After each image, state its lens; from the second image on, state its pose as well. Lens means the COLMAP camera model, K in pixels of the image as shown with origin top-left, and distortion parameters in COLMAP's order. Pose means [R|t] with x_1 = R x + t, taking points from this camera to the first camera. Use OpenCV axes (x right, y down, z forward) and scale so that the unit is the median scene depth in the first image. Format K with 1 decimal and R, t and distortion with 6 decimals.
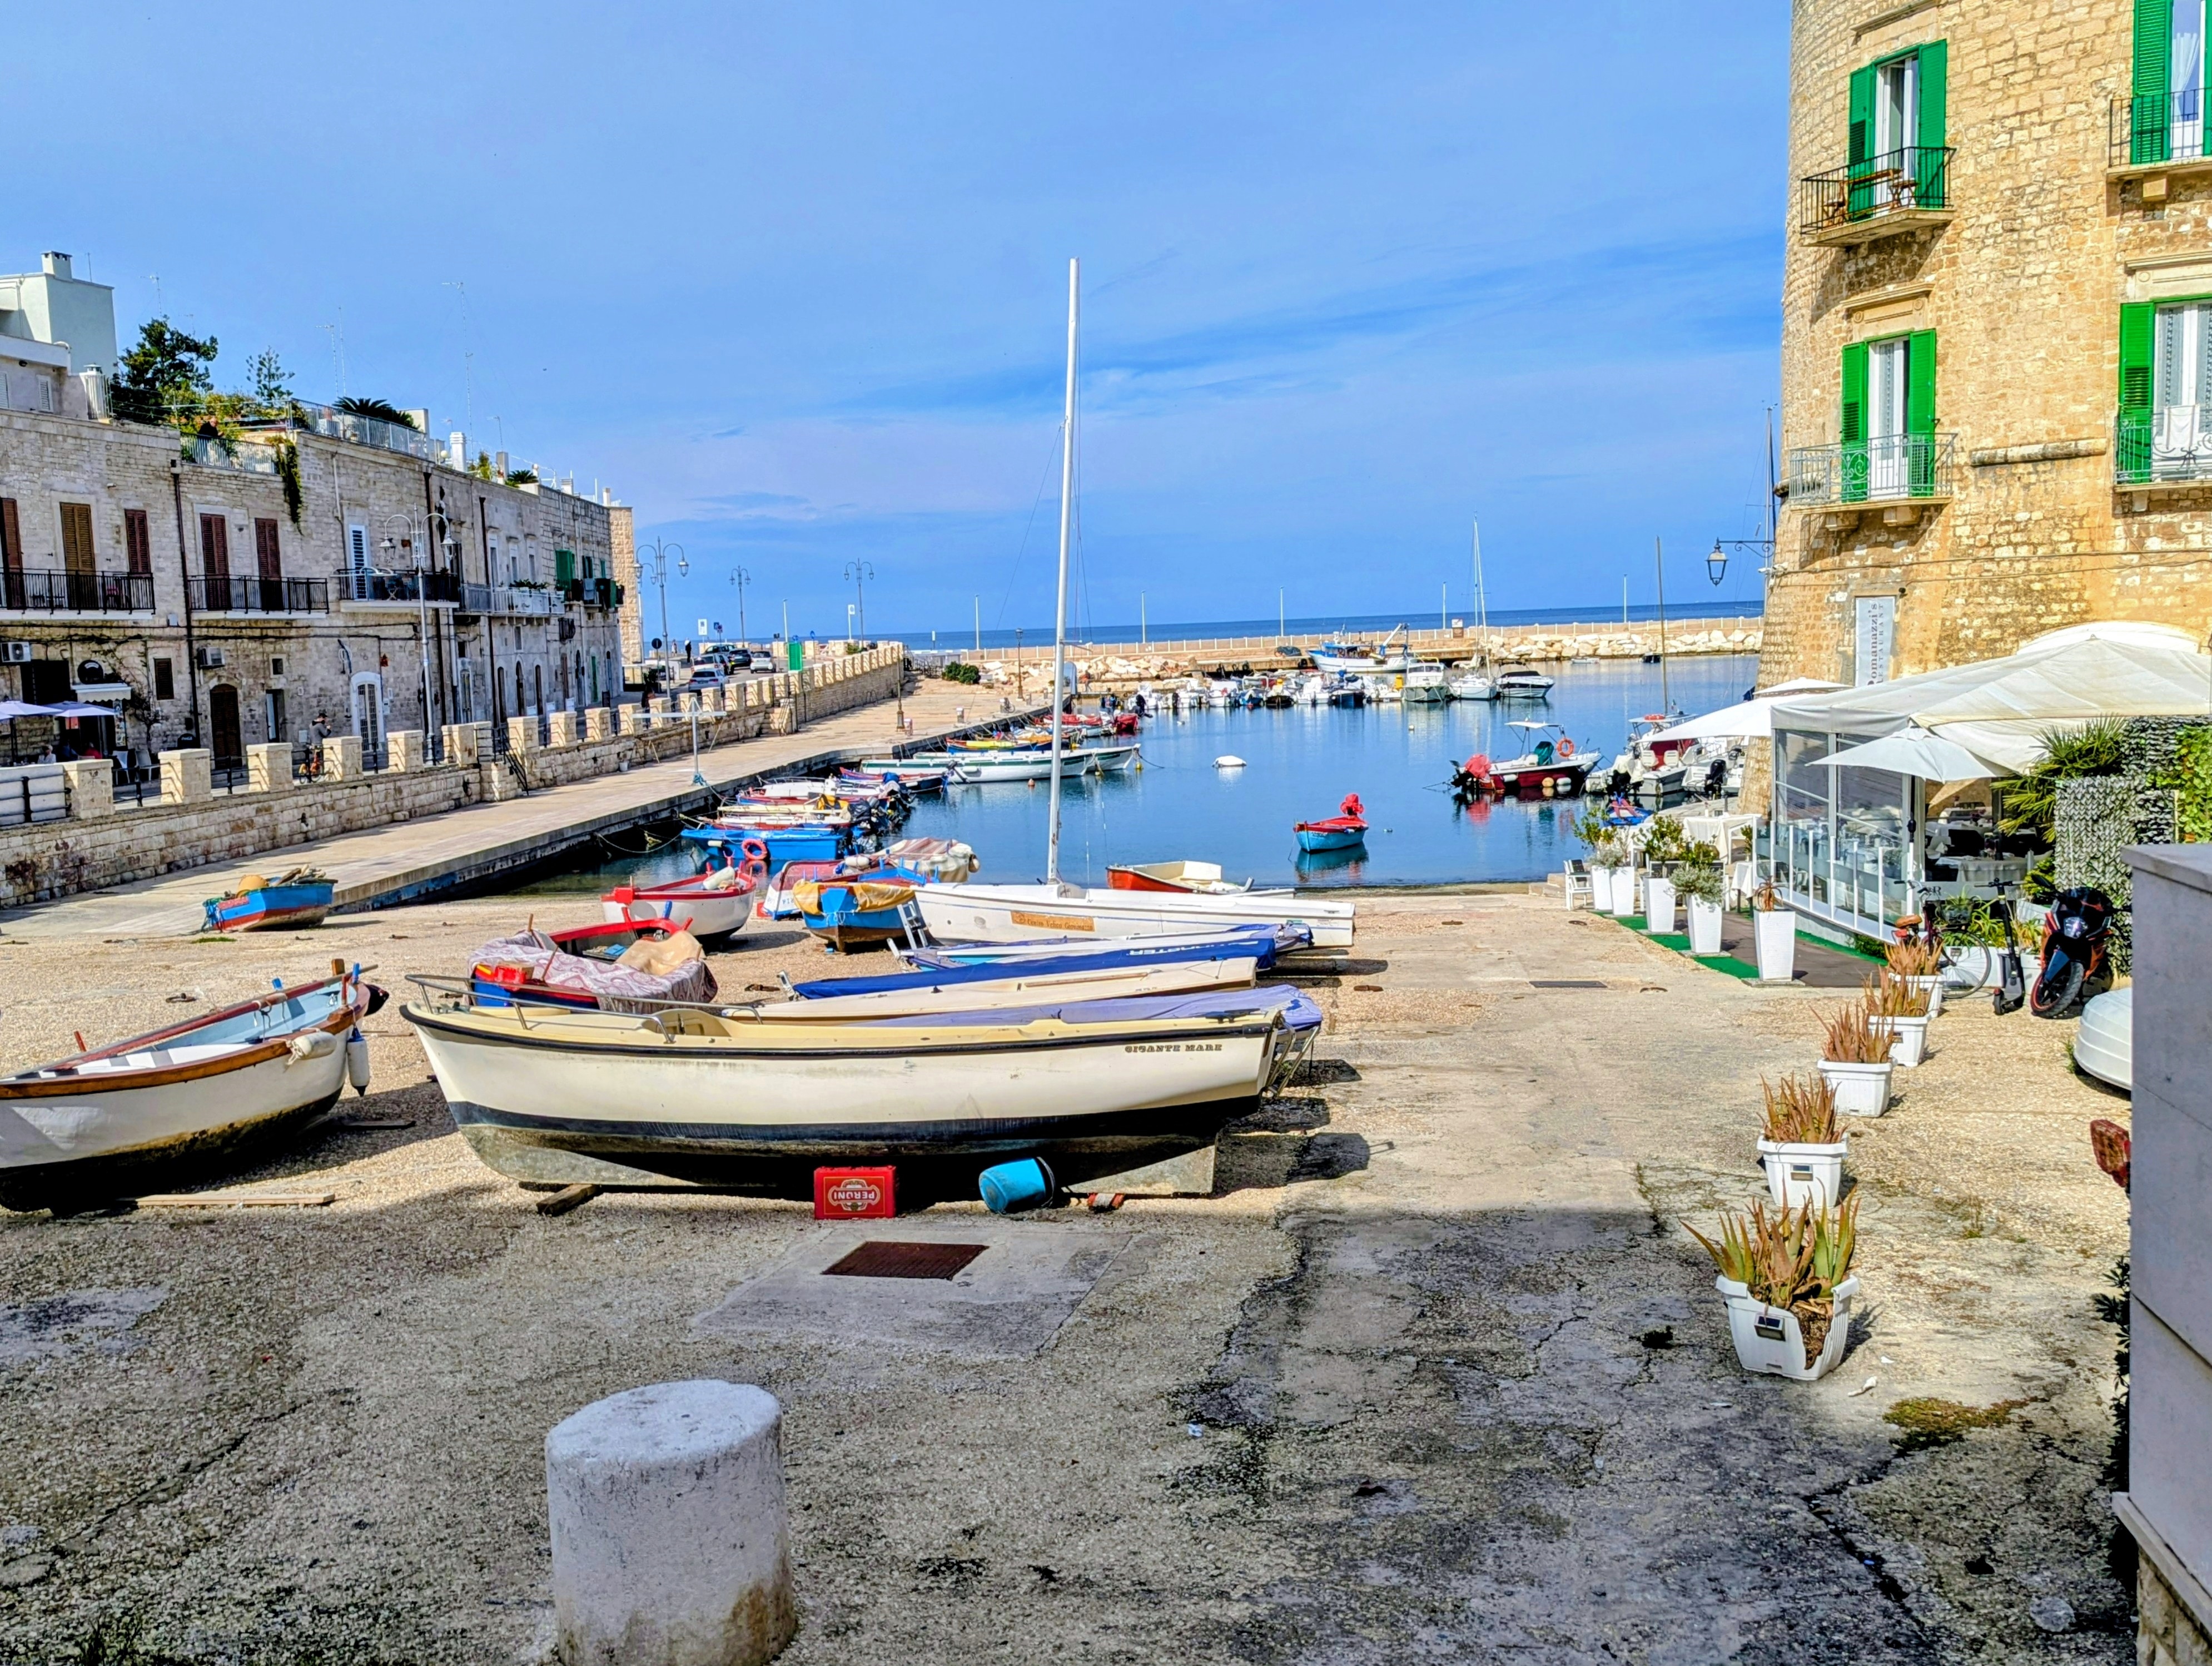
lens RADIAL K [[1947.6, 0, 1144.6], [0, 1947.6, 810.3], [0, 0, 1]] dist [0.072240, -0.084989]
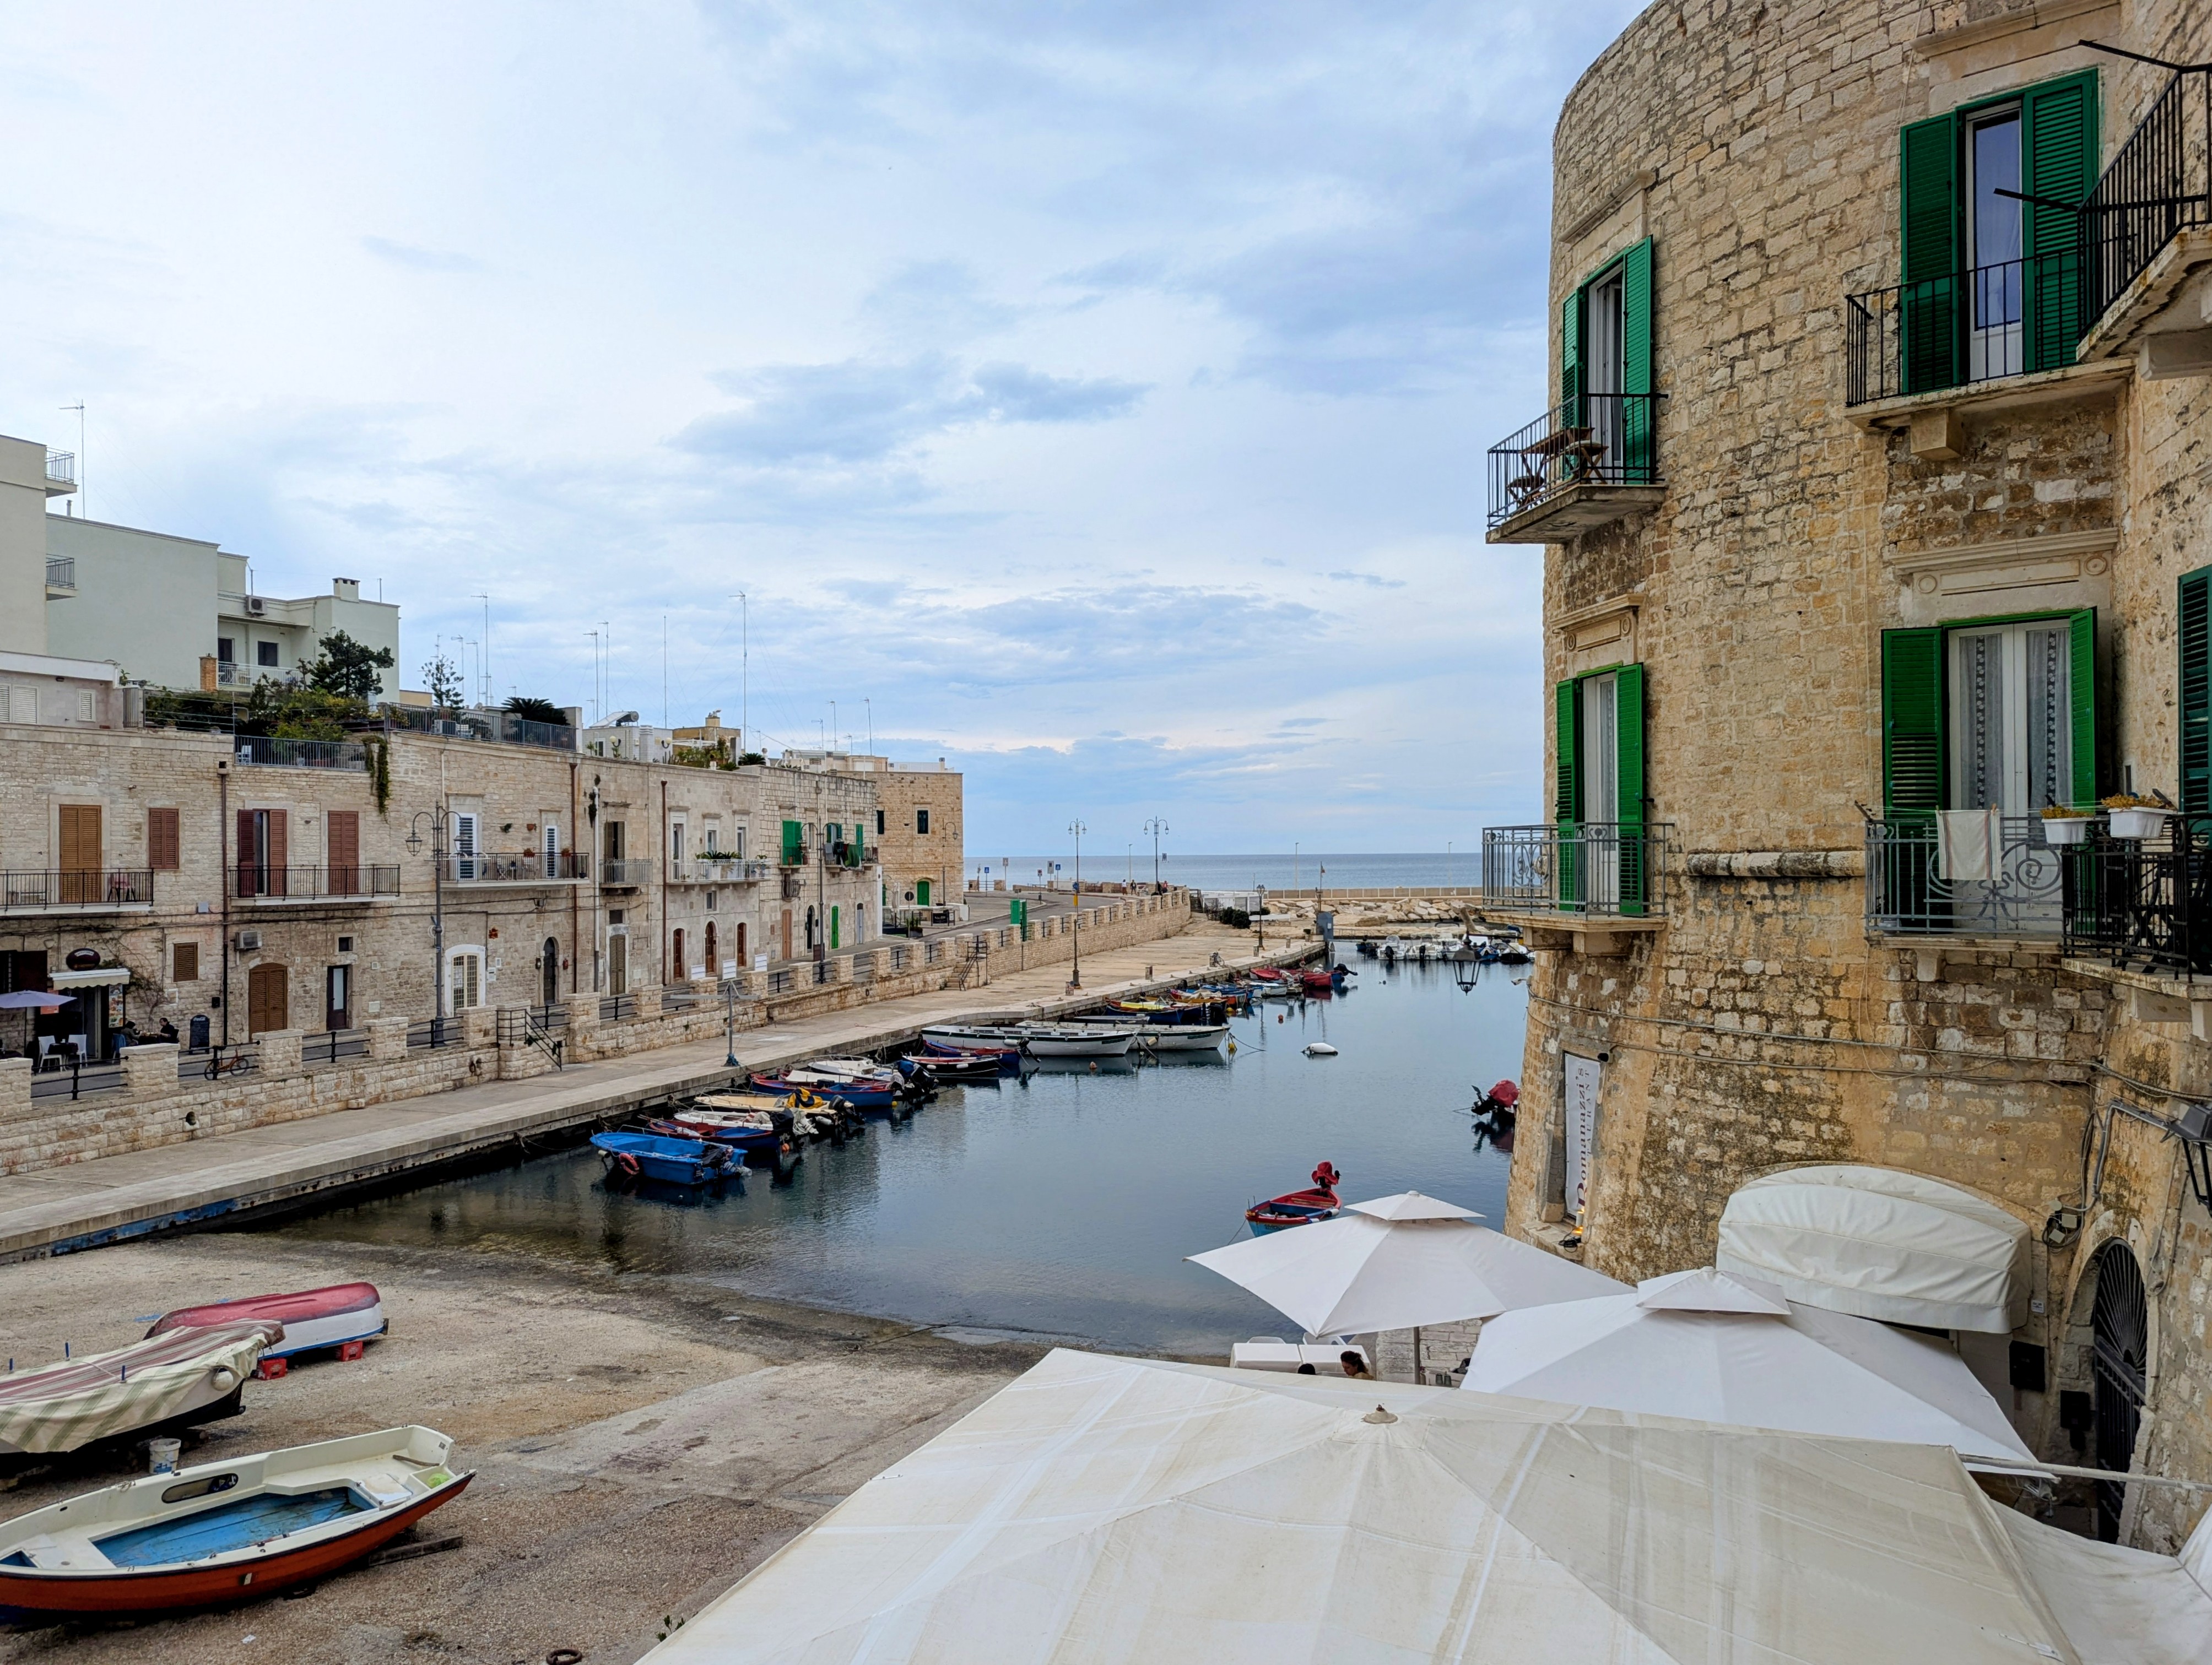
lens RADIAL K [[1588.0, 0, 1111.8], [0, 1588.0, 839.7], [0, 0, 1]] dist [0.036608, -0.029408]
pose [[0.968249, 0.025518, -0.248683, 0.368241], [-0.050926, 0.994051, -0.096280, -0.128172], [0.244746, 0.105888, 0.963788, 0.459794]]
